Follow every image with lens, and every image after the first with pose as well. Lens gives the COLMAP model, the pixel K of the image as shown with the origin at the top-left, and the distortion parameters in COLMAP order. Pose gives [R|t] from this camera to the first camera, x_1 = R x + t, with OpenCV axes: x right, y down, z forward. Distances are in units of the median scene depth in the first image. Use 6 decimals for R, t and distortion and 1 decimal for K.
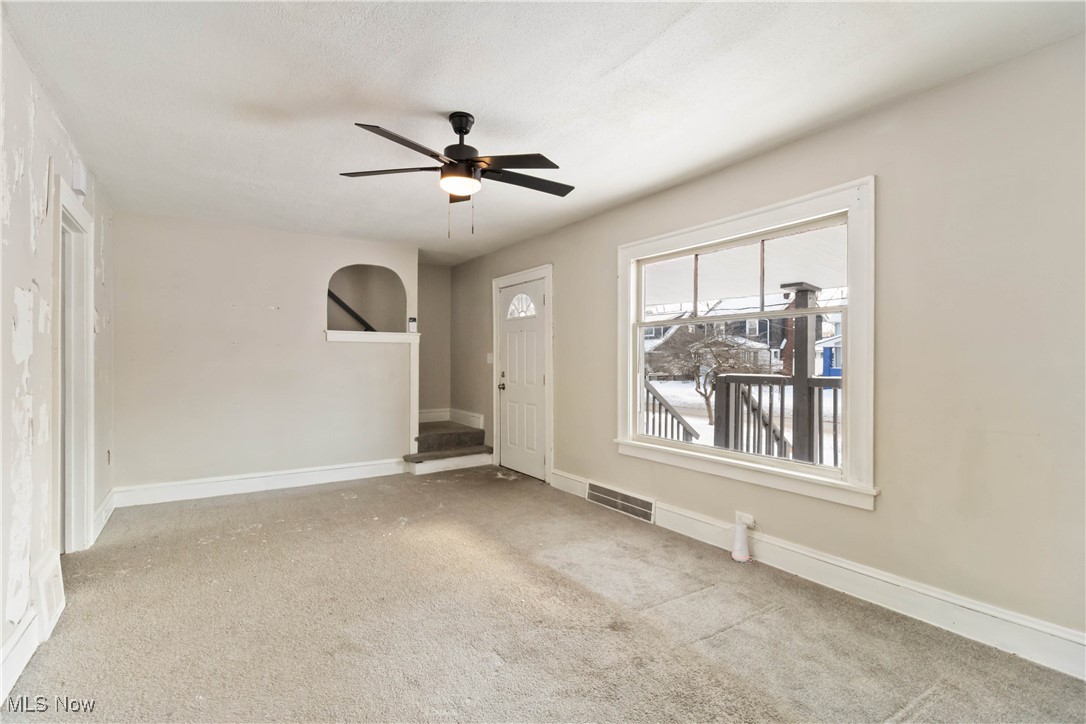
lens RADIAL K [[501.6, 0, 534.6], [0, 501.6, 361.6], [0, 0, 1]] dist [0.004987, 0.000268]
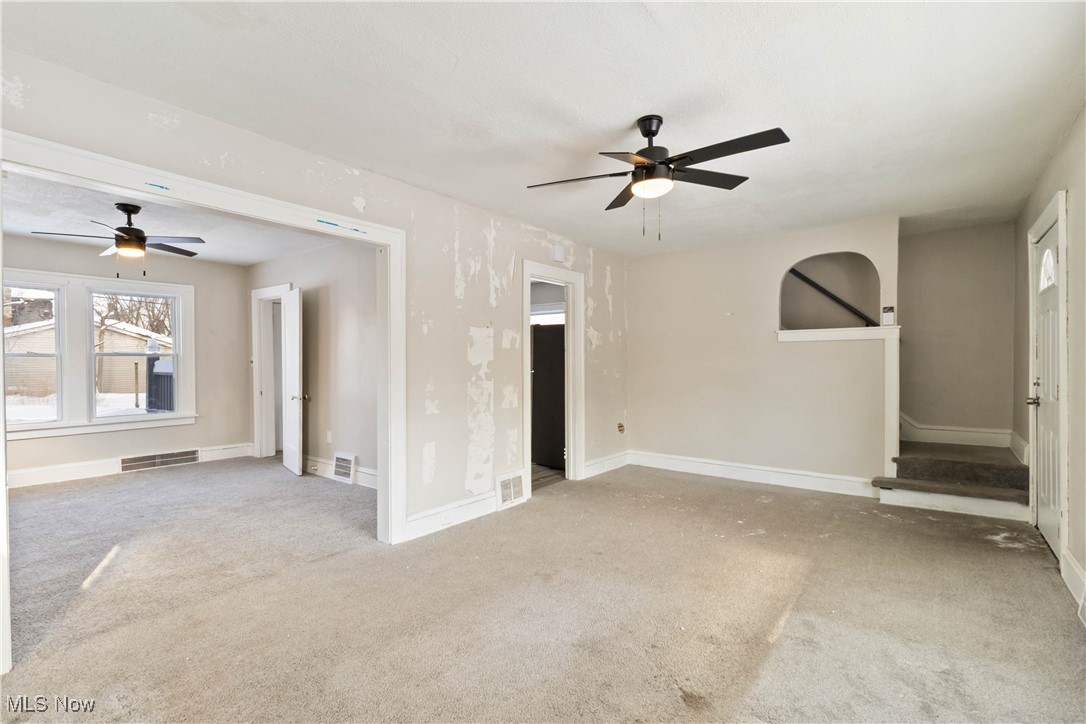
lens RADIAL K [[501.6, 0, 530.9], [0, 501.6, 366.6], [0, 0, 1]] dist [0.004987, 0.000268]
pose [[0.311602, 0.004571, -0.950202, 0.446742], [0.005214, 0.999965, 0.006521, -0.000812], [0.950198, -0.006987, 0.311567, 0.276840]]
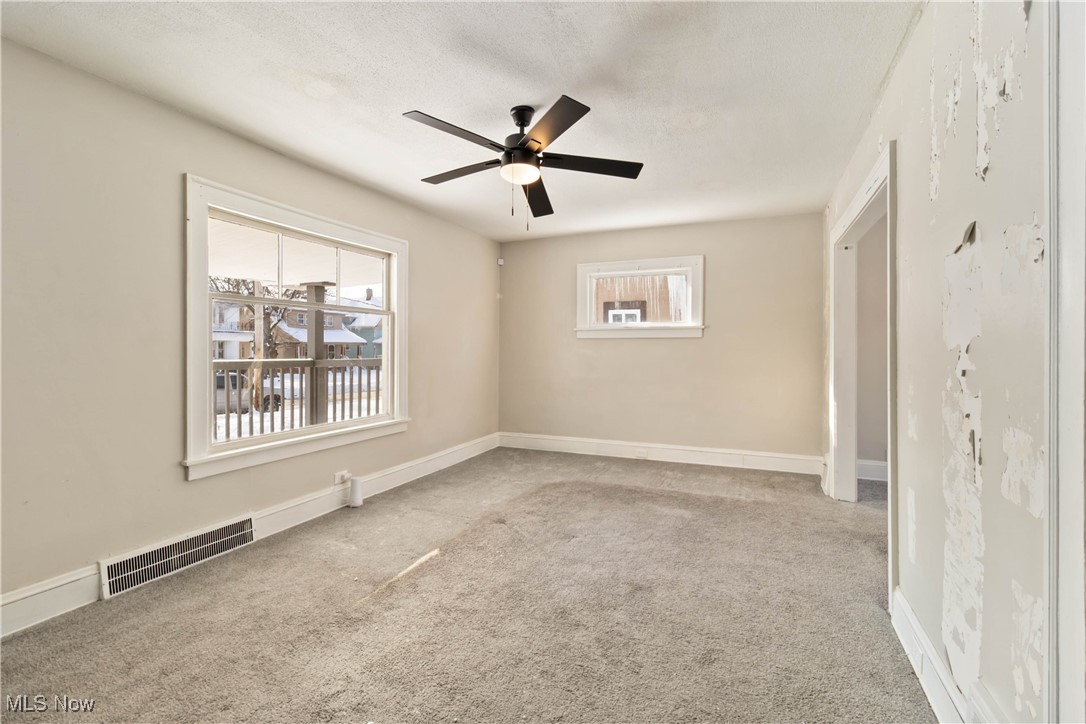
lens RADIAL K [[501.6, 0, 539.8], [0, 501.6, 352.3], [0, 0, 1]] dist [0.004987, 0.000268]
pose [[-0.552436, -0.009977, 0.833496, -0.627628], [-0.002811, 0.999945, 0.010107, 0.000751], [-0.833551, 0.003240, -0.552433, 0.936607]]
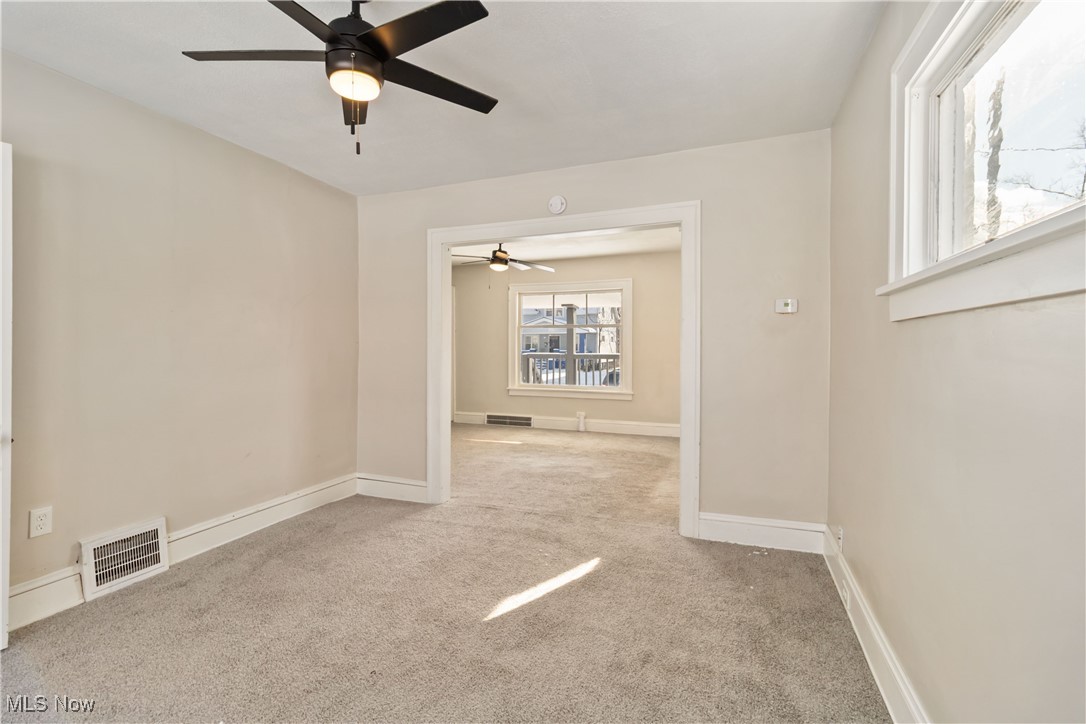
lens RADIAL K [[501.6, 0, 532.1], [0, 501.6, 349.8], [0, 0, 1]] dist [0.004987, 0.000268]
pose [[0.818548, -0.007042, 0.574395, -0.797622], [0.001905, 0.999953, 0.009543, -0.003069], [-0.574435, -0.006717, 0.818522, -0.550087]]
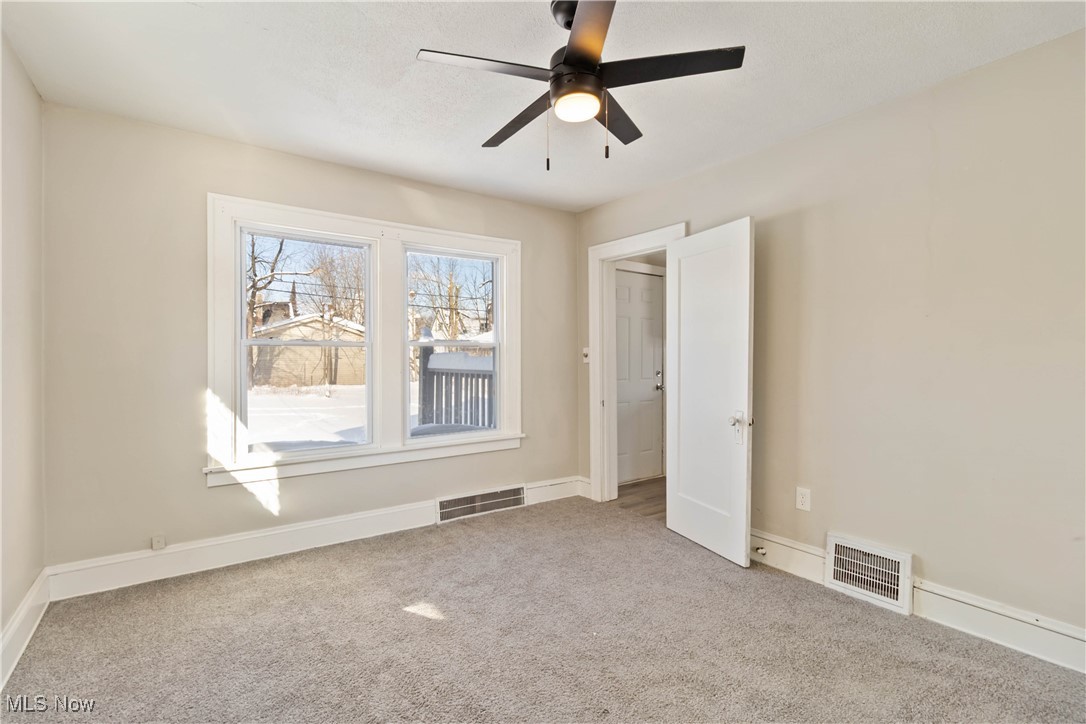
lens RADIAL K [[501.6, 0, 535.3], [0, 501.6, 357.5], [0, 0, 1]] dist [0.004987, 0.000268]
pose [[0.023946, -0.004044, -0.999705, -0.260855], [0.000418, 0.999992, -0.004035, -0.001451], [0.999713, -0.000321, 0.023947, -0.183840]]
